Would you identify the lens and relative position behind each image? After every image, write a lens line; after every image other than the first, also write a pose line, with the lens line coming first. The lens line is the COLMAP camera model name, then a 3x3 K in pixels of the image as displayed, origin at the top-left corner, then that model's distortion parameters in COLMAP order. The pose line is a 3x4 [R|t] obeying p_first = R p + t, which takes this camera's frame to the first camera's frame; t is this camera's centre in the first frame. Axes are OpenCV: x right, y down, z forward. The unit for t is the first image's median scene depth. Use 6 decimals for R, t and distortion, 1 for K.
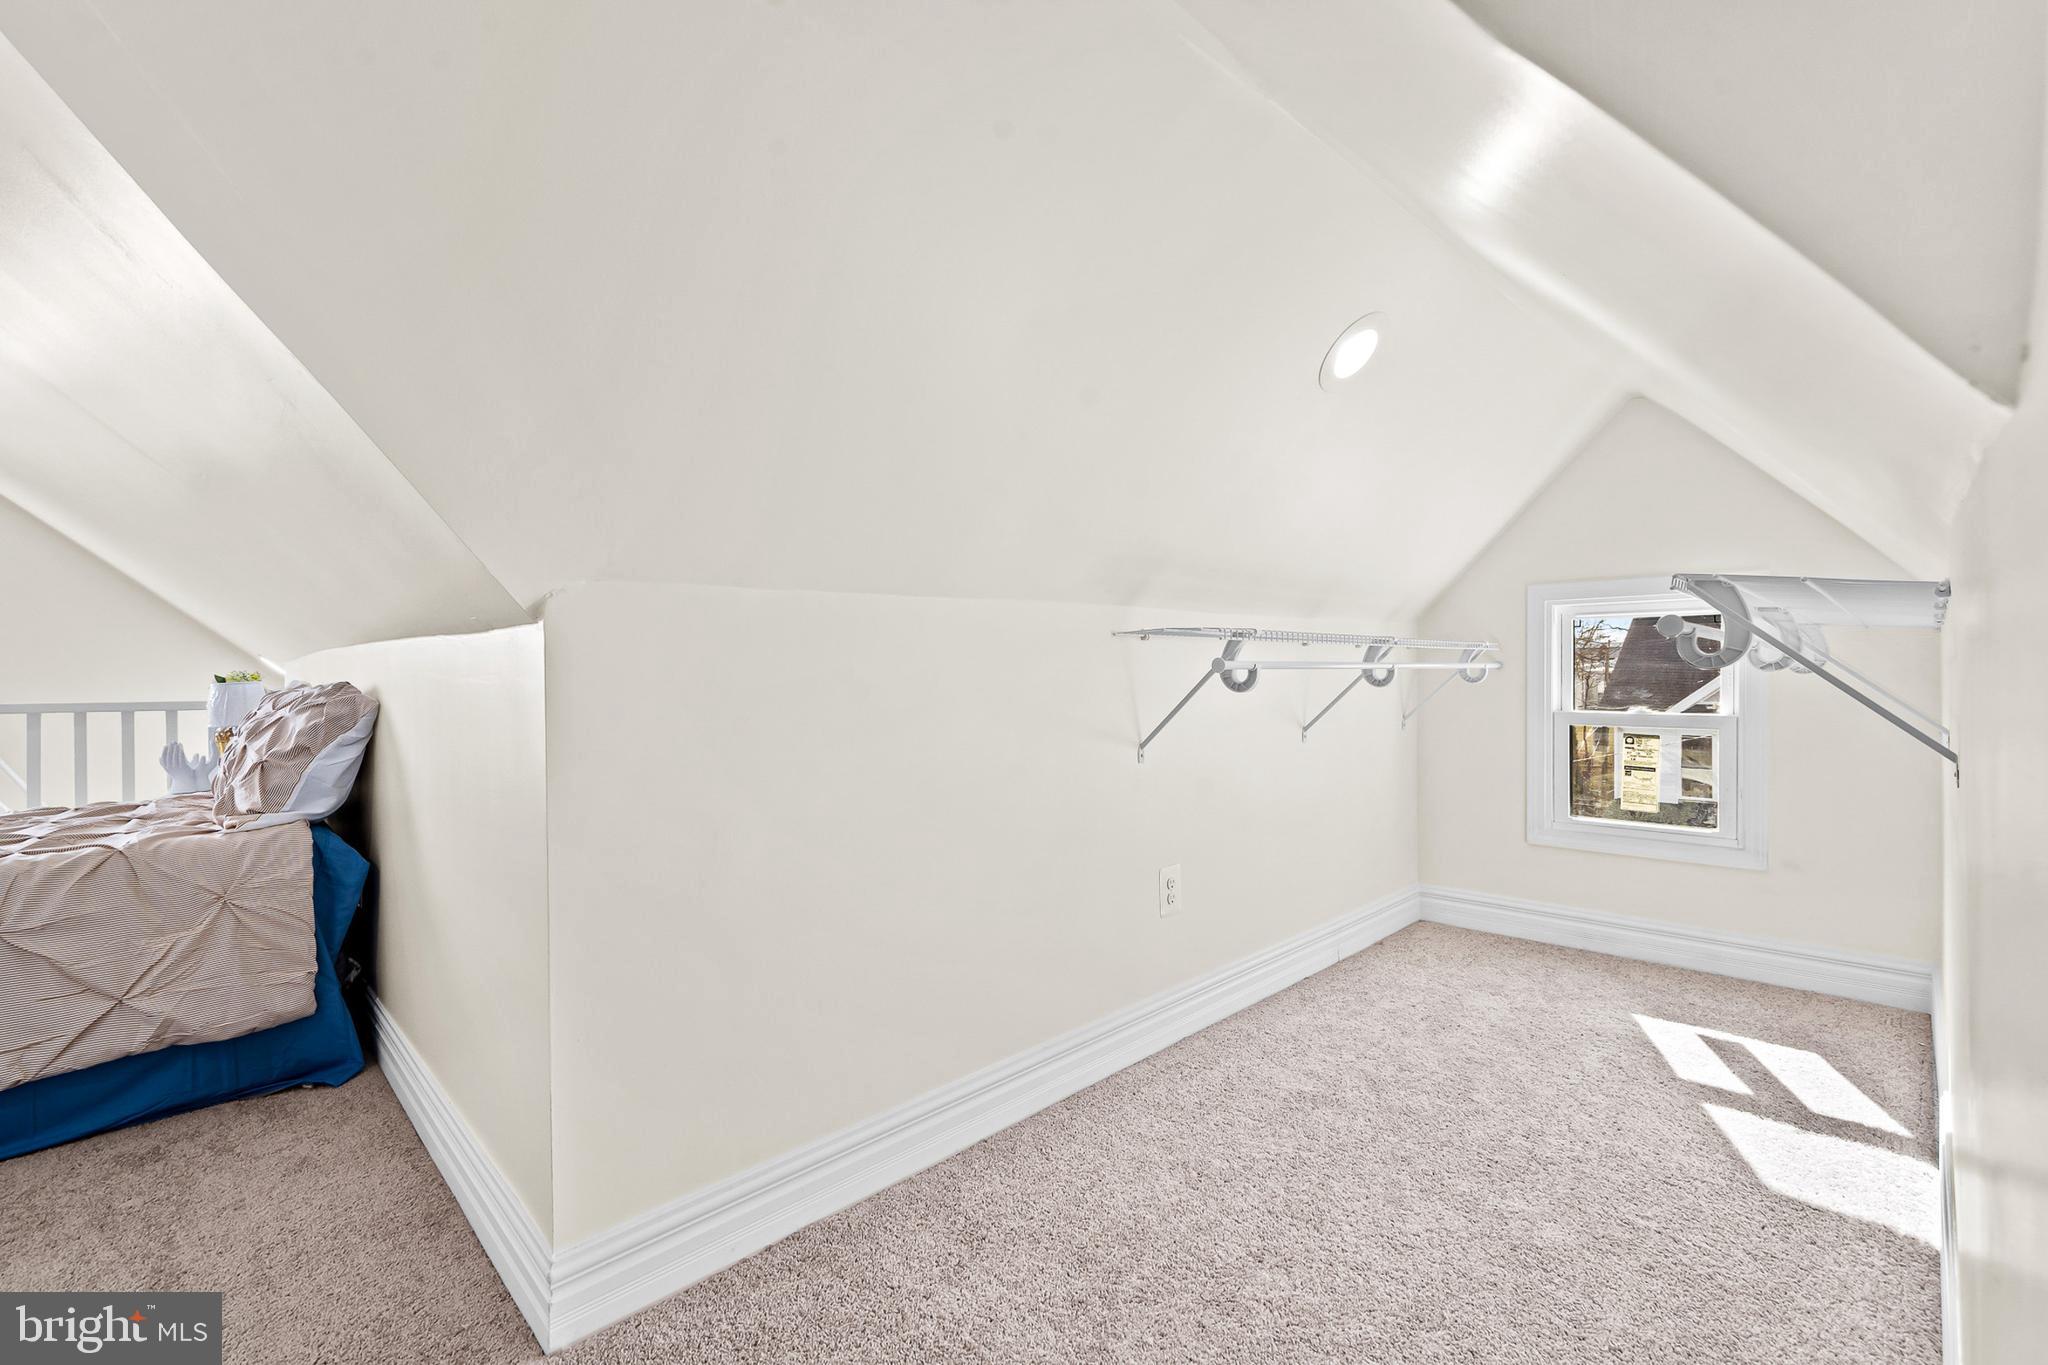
lens RADIAL K [[931.9, 0, 1020.4], [0, 931.9, 671.0], [0, 0, 1]] dist [-0.004623, 0.000151]
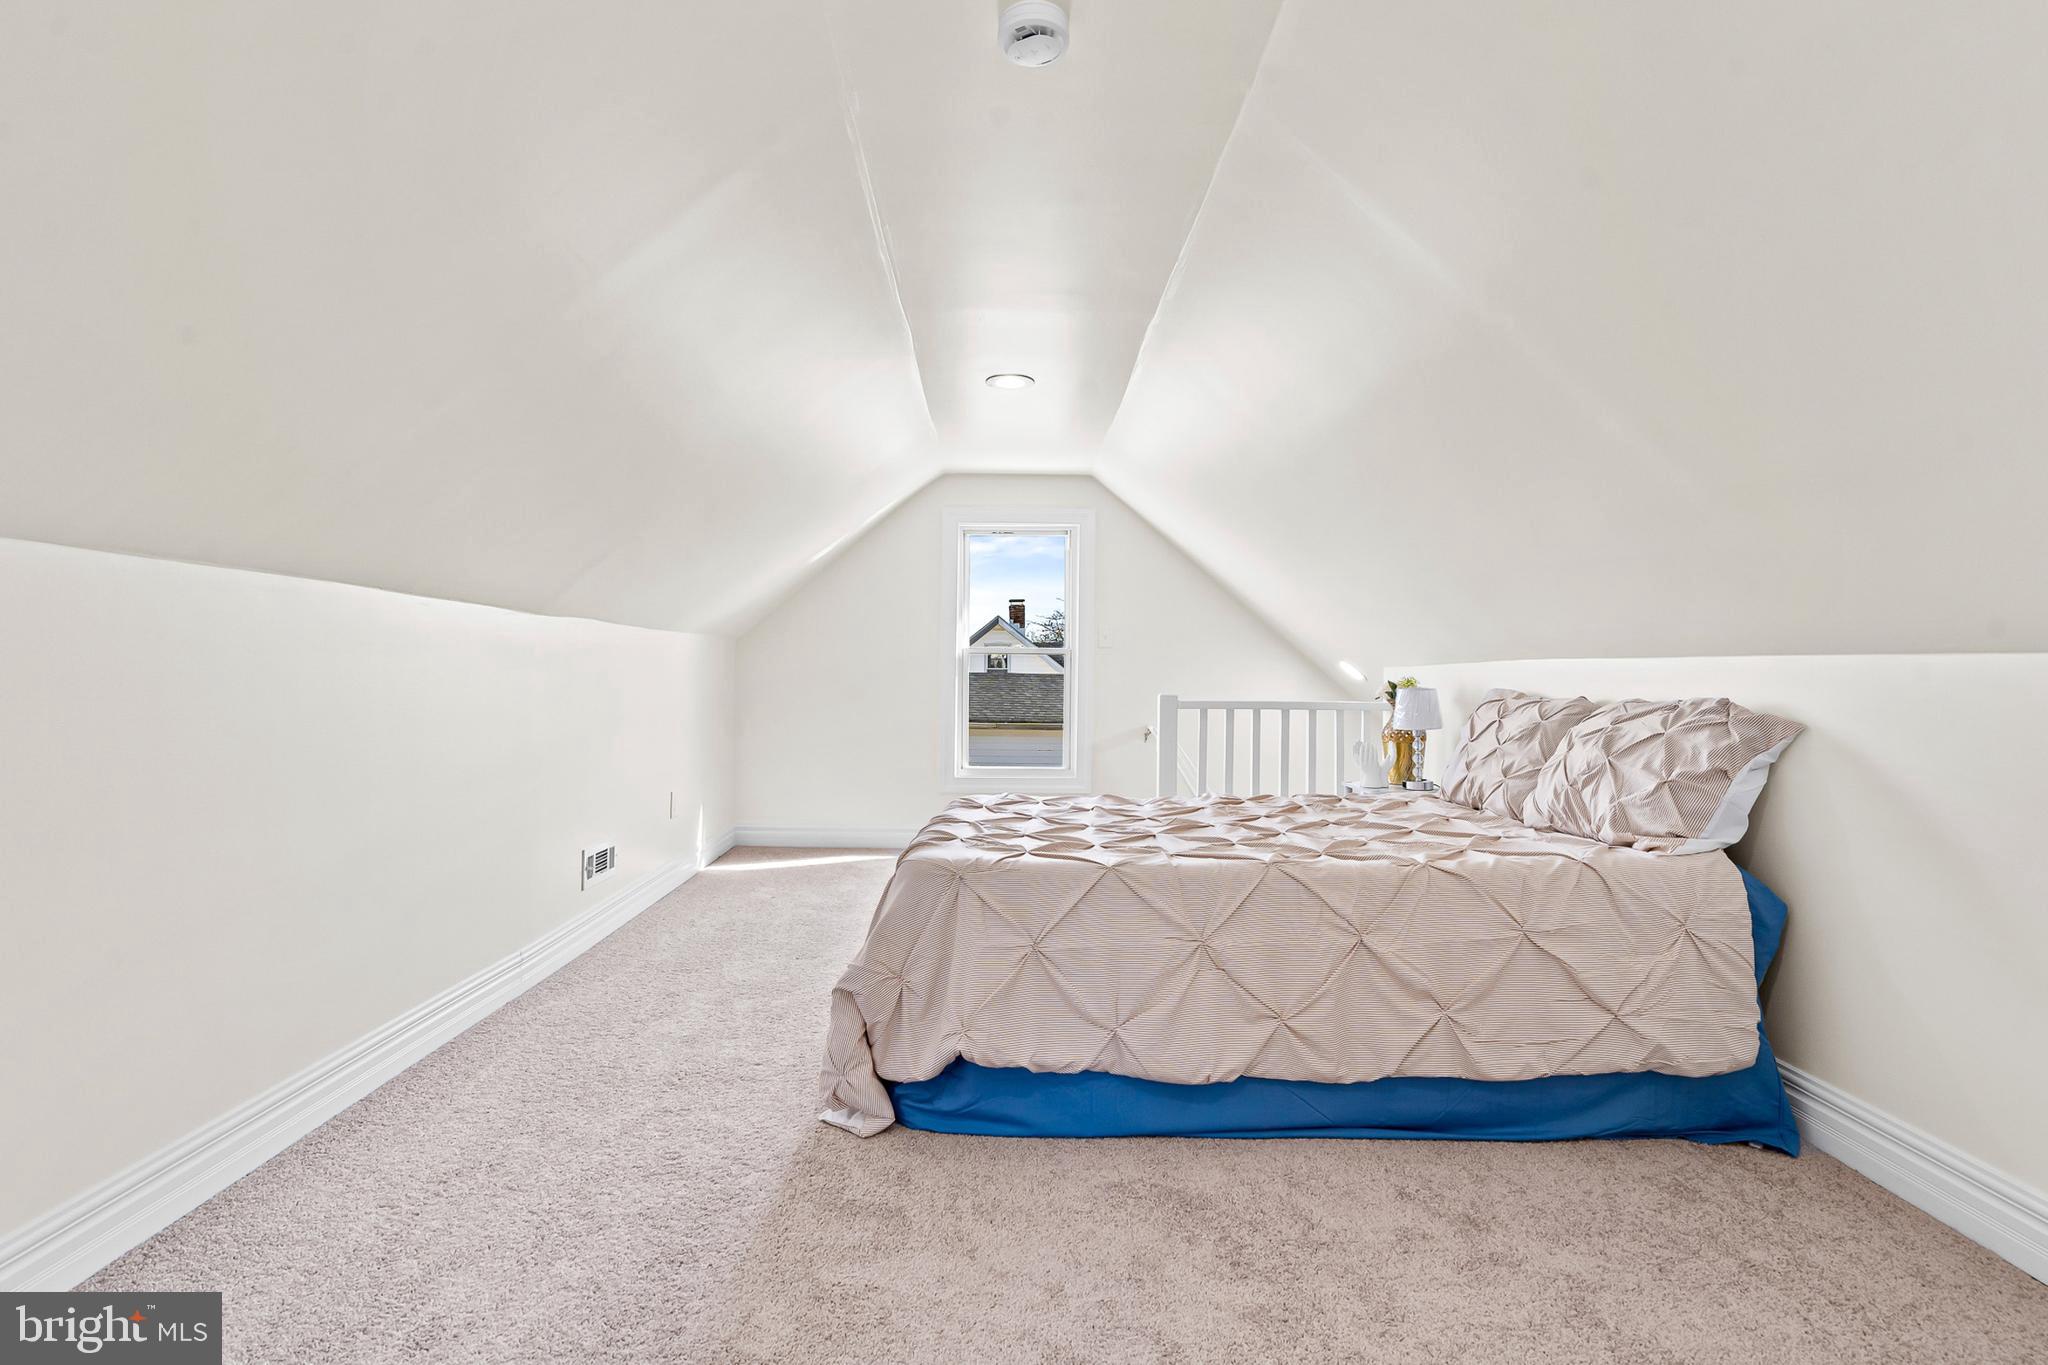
lens RADIAL K [[931.9, 0, 1016.1], [0, 931.9, 683.9], [0, 0, 1]] dist [-0.004623, 0.000151]
pose [[0.728480, 0.020895, -0.684748, -0.702630], [-0.011716, 0.999769, 0.018044, -0.012760], [0.684967, -0.005123, 0.728556, -0.160556]]
